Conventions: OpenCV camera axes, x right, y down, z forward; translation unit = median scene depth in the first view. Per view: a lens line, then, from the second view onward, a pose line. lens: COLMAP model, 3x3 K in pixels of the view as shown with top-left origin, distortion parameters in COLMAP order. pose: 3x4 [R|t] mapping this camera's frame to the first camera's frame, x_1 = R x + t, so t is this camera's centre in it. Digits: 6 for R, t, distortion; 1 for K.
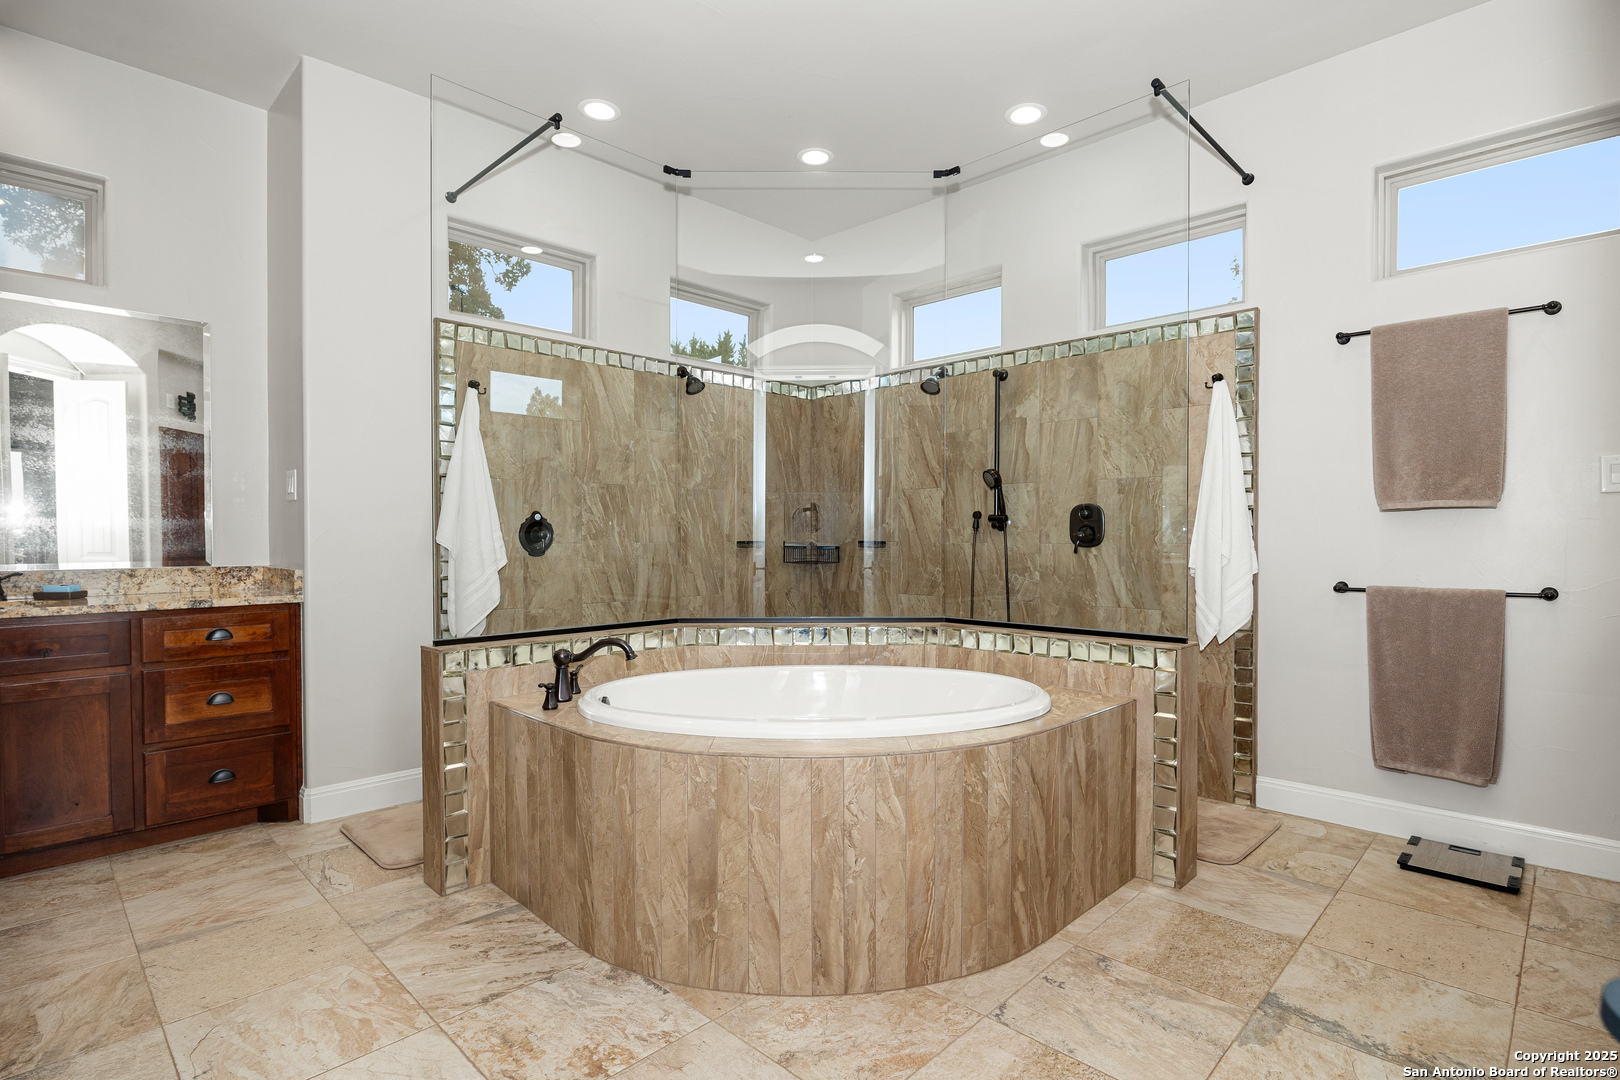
lens RADIAL K [[782.8, 0, 825.4], [0, 782.8, 547.8], [0, 0, 1]] dist [-0.014750, -0.000374]
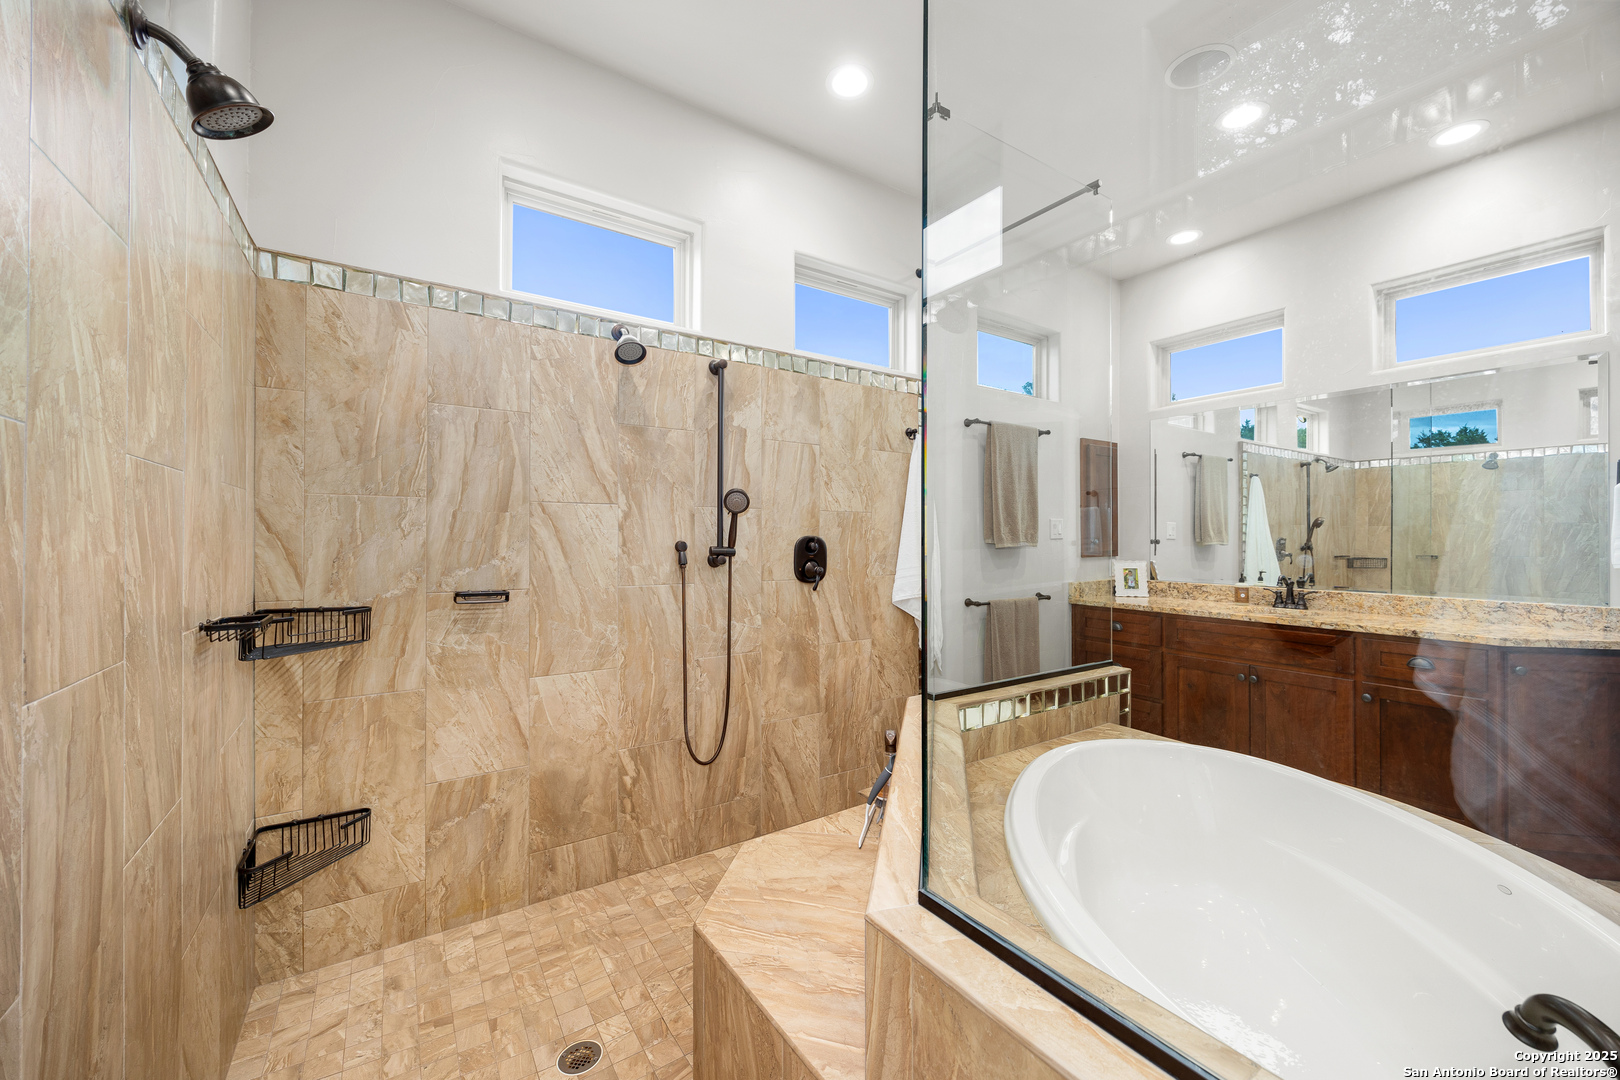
lens RADIAL K [[627.2, 0, 810.1], [0, 627.2, 537.2], [0, 0, 1]] dist [-0.000270, 0.000218]
pose [[0.217996, 0.001416, 0.975949, -0.390584], [0.011843, 0.999921, -0.004096, -0.051559], [-0.975878, 0.012451, 0.217962, 0.833546]]
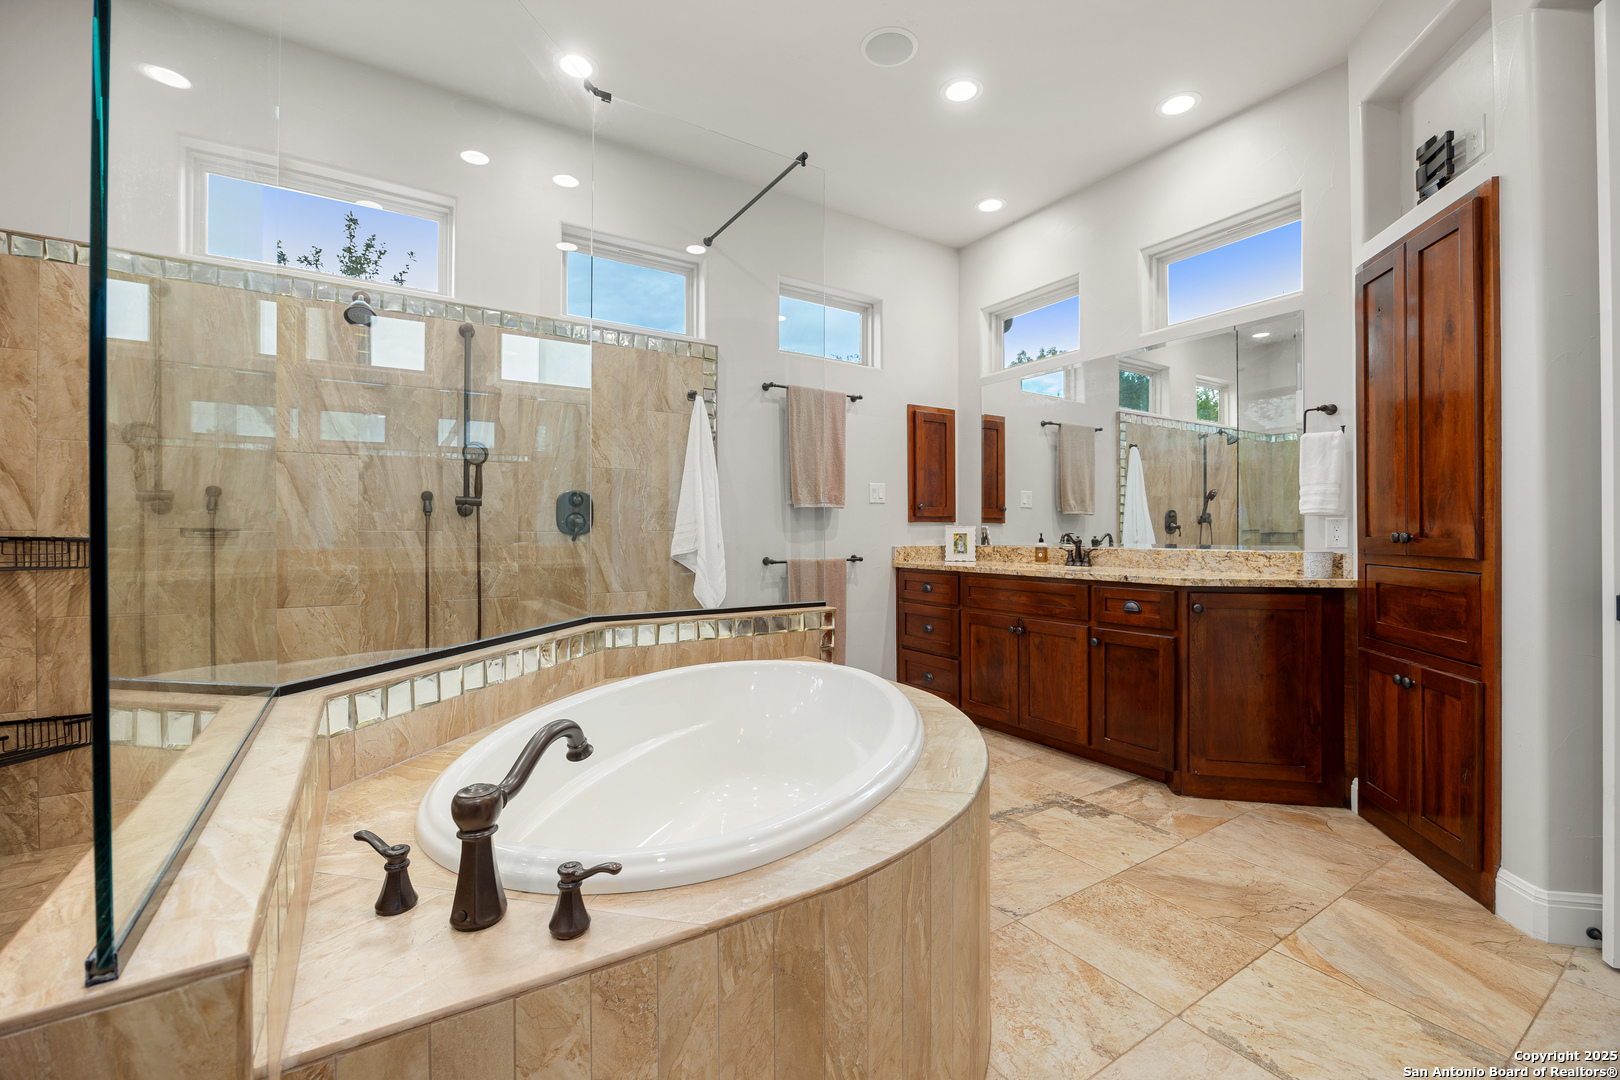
lens RADIAL K [[675.5, 0, 810.1], [0, 675.5, 534.2], [0, 0, 1]] dist [-0.009892, 0.000015]
pose [[0.237877, -0.001445, 0.971294, -0.418351], [0.013727, 0.999904, -0.001874, 0.004075], [-0.971198, 0.013779, 0.237874, 0.508073]]
